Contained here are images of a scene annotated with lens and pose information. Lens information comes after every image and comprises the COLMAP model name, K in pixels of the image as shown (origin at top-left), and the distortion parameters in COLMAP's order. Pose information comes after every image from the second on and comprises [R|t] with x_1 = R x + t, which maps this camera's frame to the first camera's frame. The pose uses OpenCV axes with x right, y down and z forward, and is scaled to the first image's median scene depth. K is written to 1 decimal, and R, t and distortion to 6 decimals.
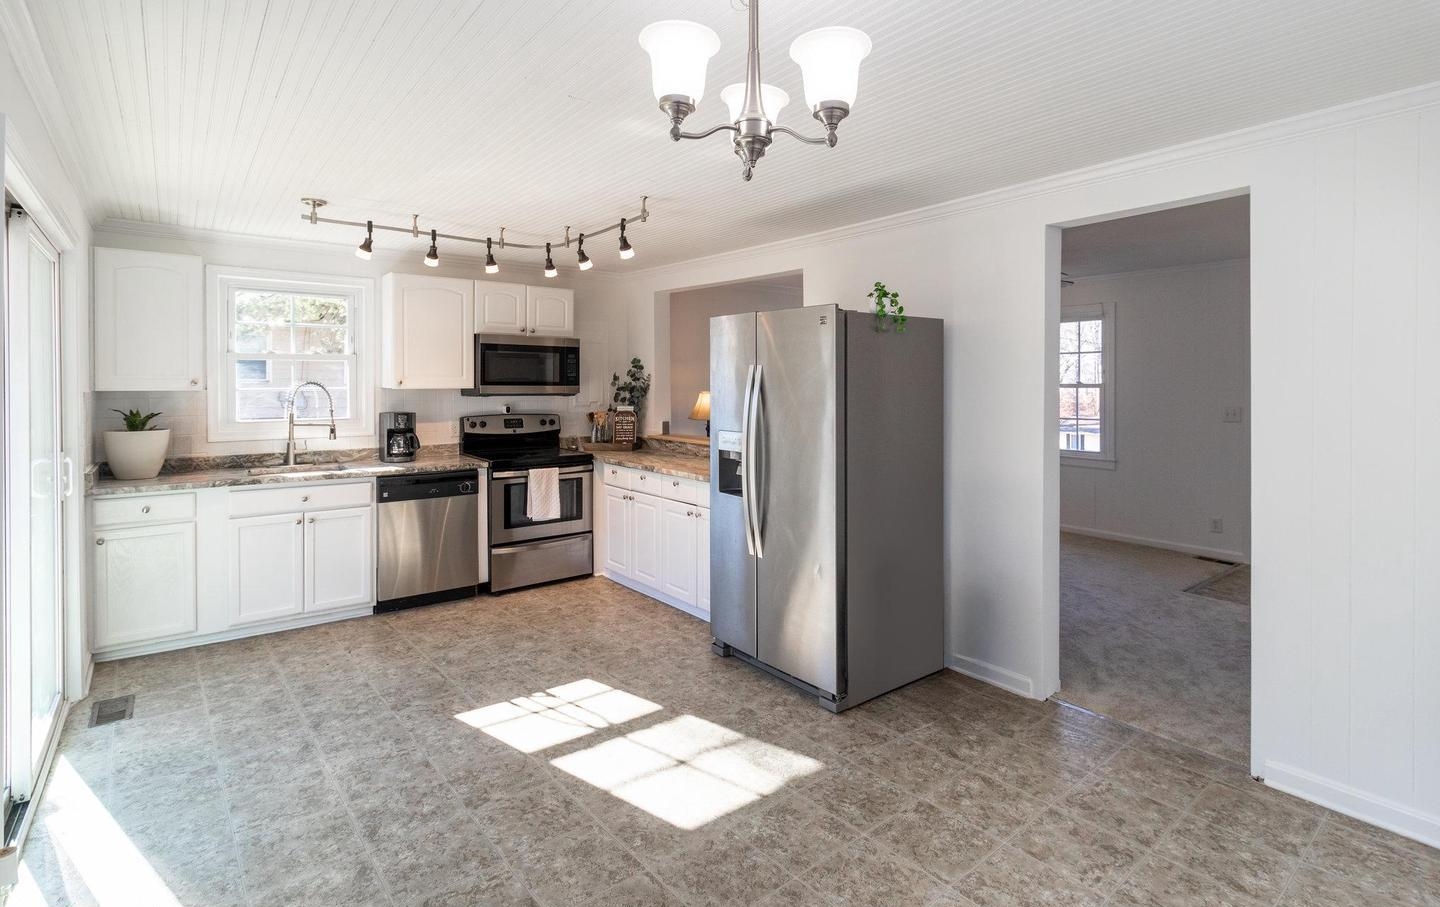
lens RADIAL K [[720.7, 0, 735.7], [0, 720.7, 393.1], [0, 0, 1]] dist [0.002695, 0.000990]
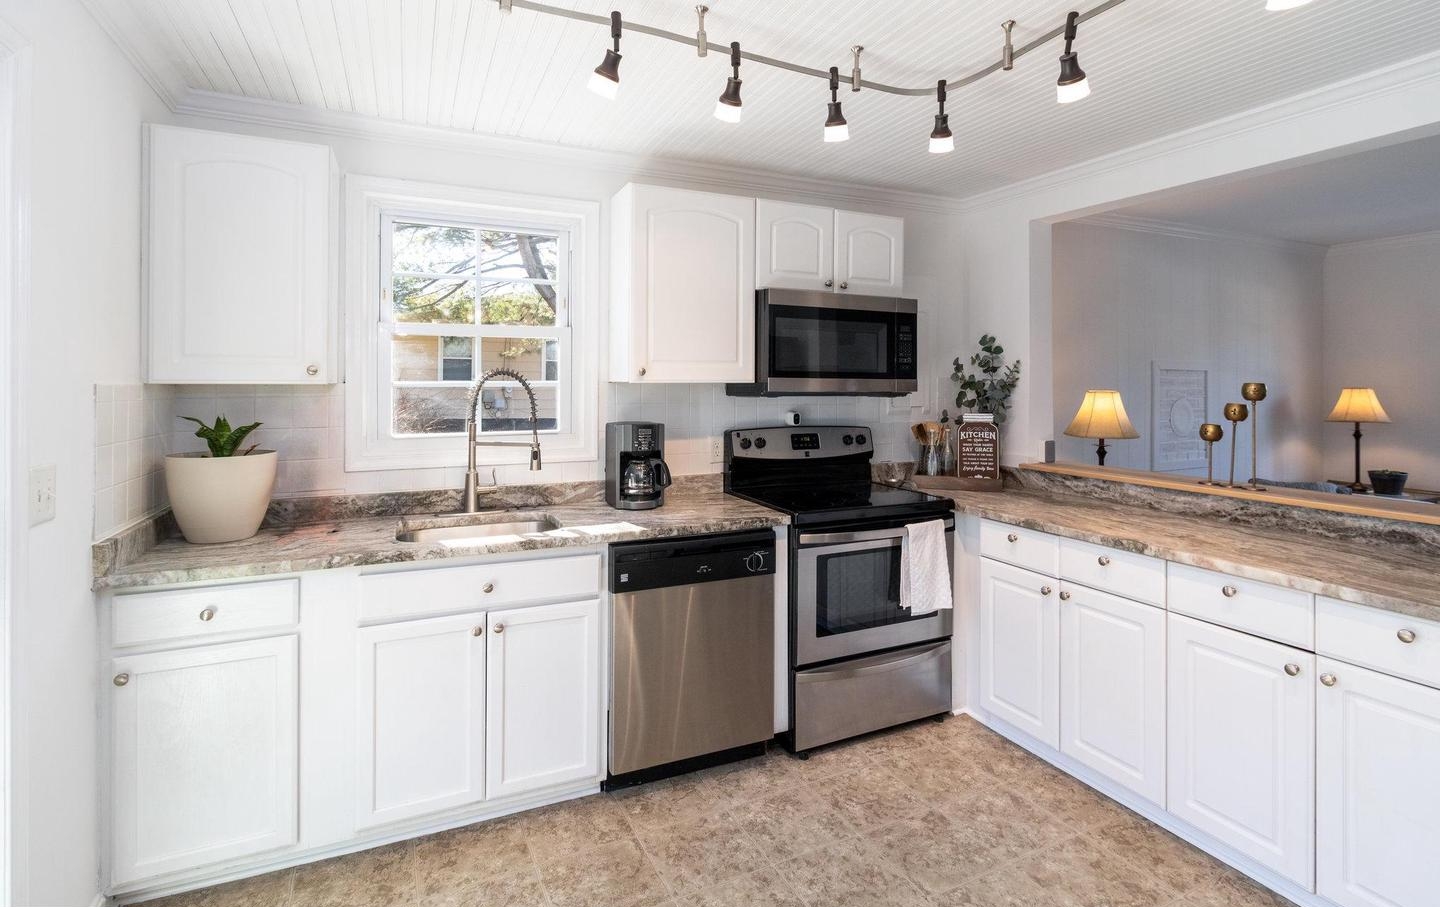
lens RADIAL K [[706.7, 0, 734.9], [0, 706.7, 382.0], [0, 0, 1]] dist [0.000276, 0.000262]
pose [[0.974114, -0.002127, -0.226046, -0.261837], [-0.002432, 0.999799, -0.019892, 0.004510], [0.226043, 0.019927, 0.973913, 0.459928]]
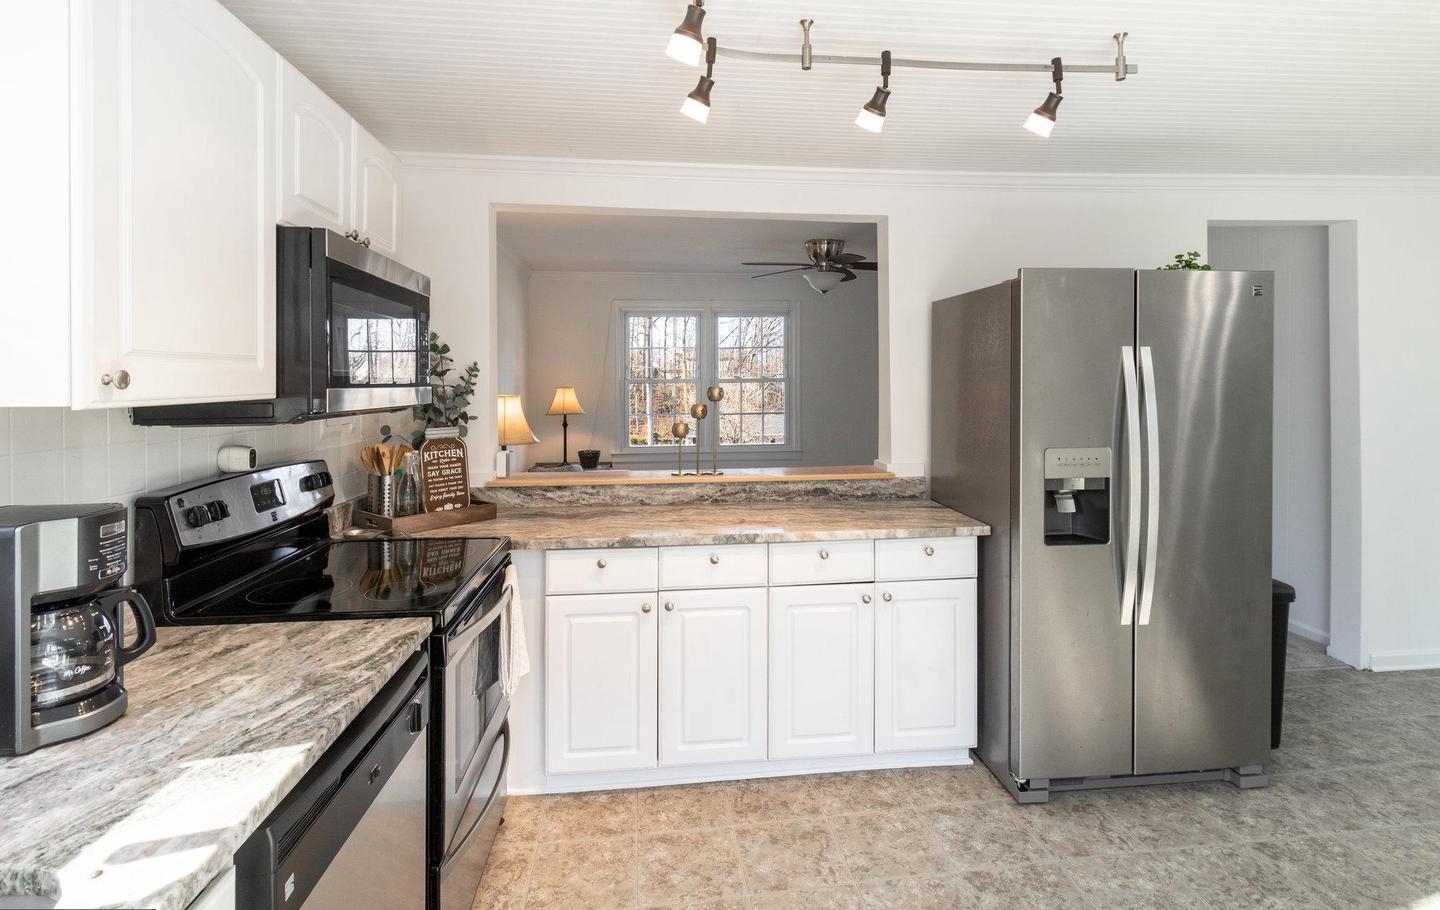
lens RADIAL K [[713.9, 0, 723.0], [0, 713.9, 386.1], [0, 0, 1]] dist [-0.000296, 0.000435]
pose [[0.531529, -0.014841, 0.846910, -0.550964], [0.021425, 0.999762, 0.004073, -0.009377], [-0.846769, 0.015980, 0.531720, 0.708540]]
